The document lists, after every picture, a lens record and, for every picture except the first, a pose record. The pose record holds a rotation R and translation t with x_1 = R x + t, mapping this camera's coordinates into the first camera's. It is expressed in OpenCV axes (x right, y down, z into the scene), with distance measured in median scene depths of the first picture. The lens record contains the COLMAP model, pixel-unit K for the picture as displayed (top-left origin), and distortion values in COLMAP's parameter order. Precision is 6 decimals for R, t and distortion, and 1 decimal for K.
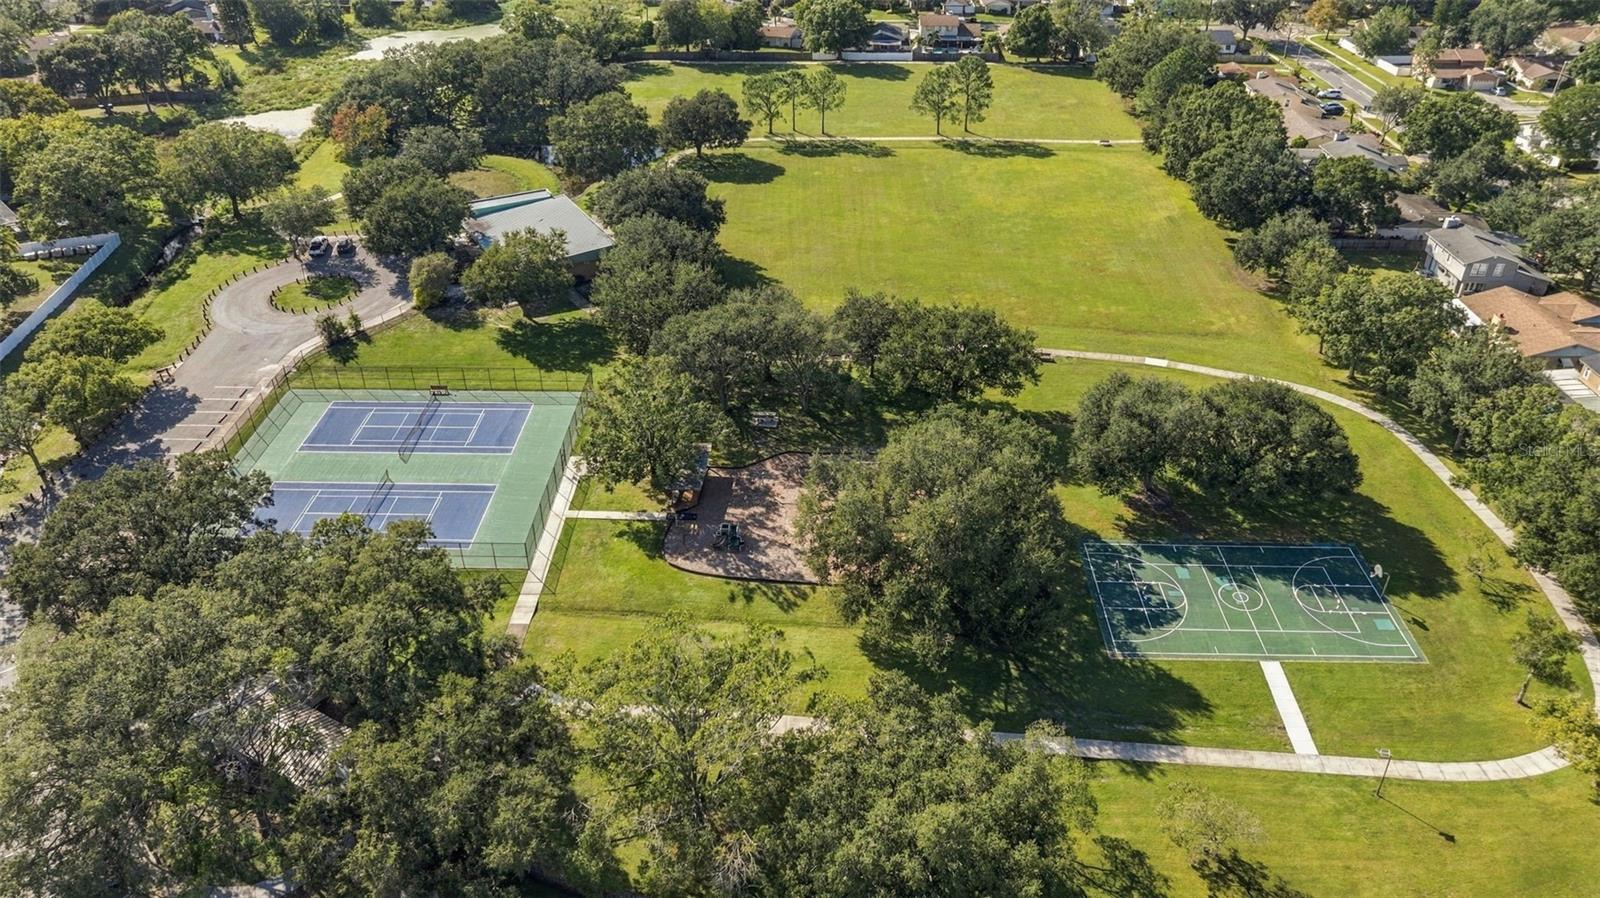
lens RADIAL K [[1093.3, 0, 800.0], [0, 1093.3, 449.0], [0, 0, 1]] dist [-0.023385, -0.000561]
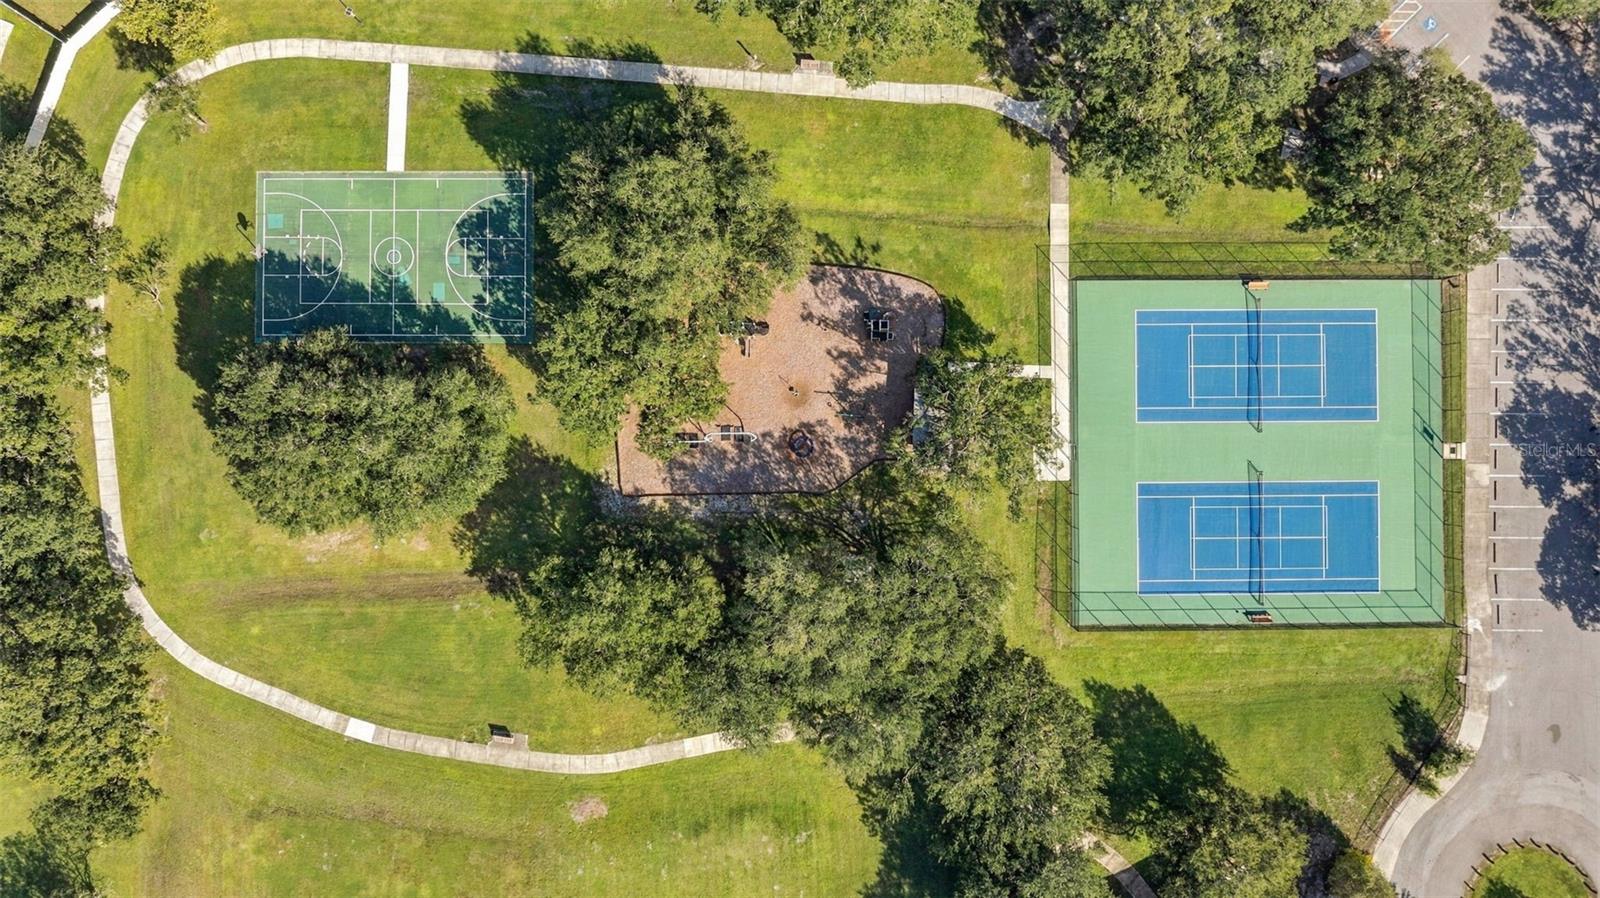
lens RADIAL K [[1093.3, 0, 800.0], [0, 1093.3, 449.0], [0, 0, 1]] dist [-0.023385, -0.000561]
pose [[-0.999528, 0.030606, -0.002641, 0.011100], [-0.018804, -0.541578, 0.840440, -0.666364], [0.024292, 0.840093, 0.541898, 0.449921]]
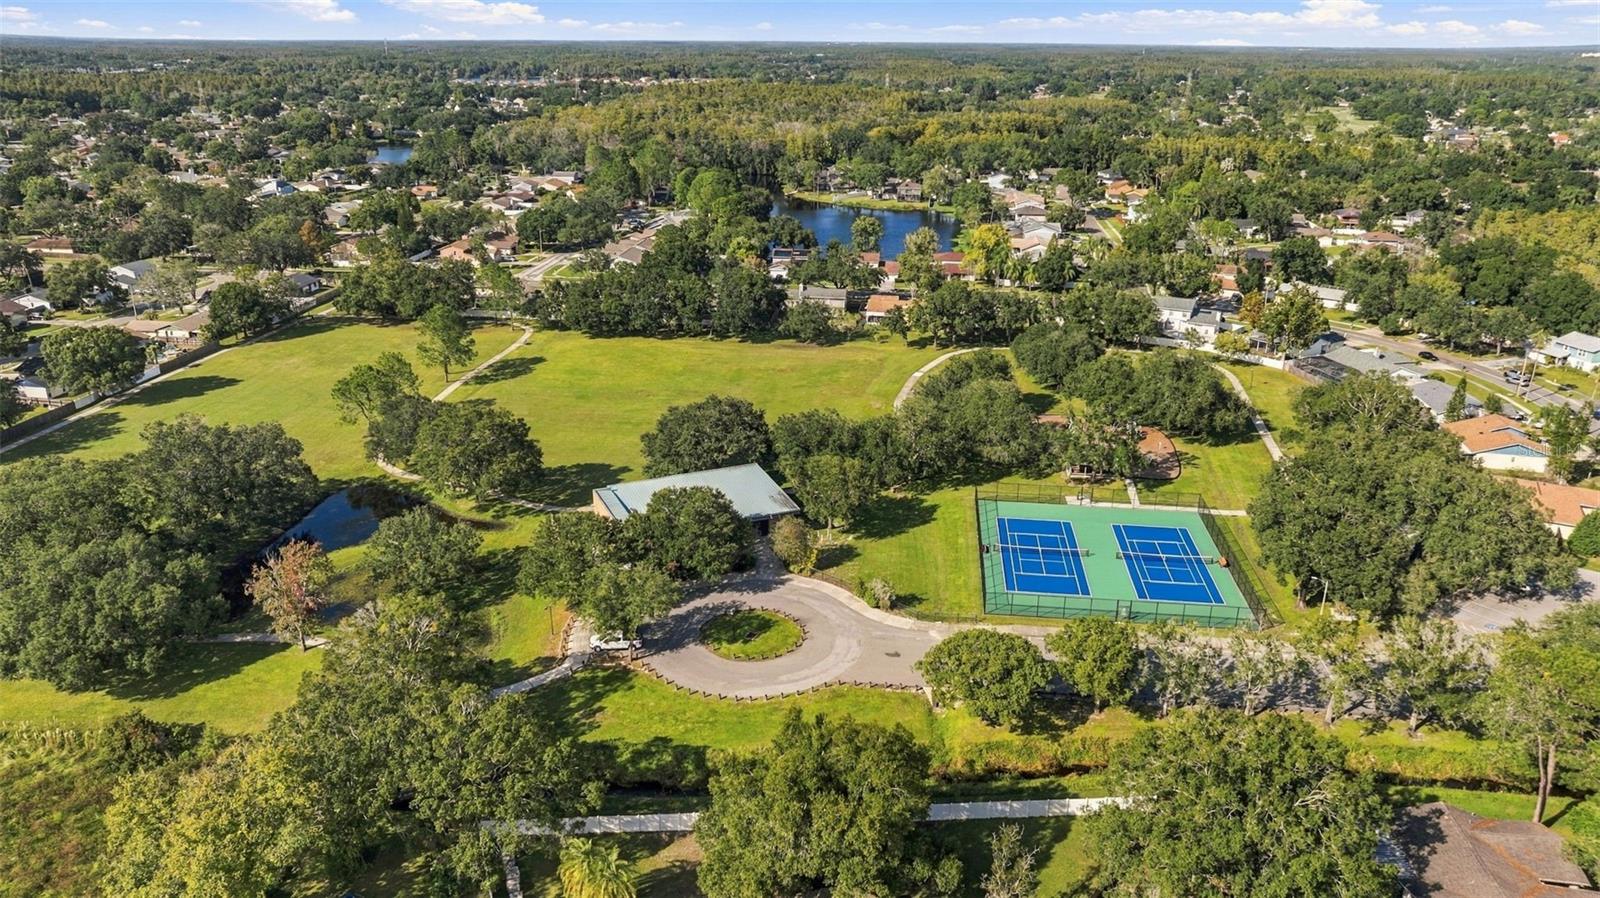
lens RADIAL K [[1093.3, 0, 800.0], [0, 1093.3, 449.0], [0, 0, 1]] dist [-0.023385, -0.000561]
pose [[0.095317, -0.343460, 0.934318, -1.405595], [0.530986, 0.811454, 0.244124, -0.530230], [-0.842003, 0.472840, 0.259718, 0.818504]]
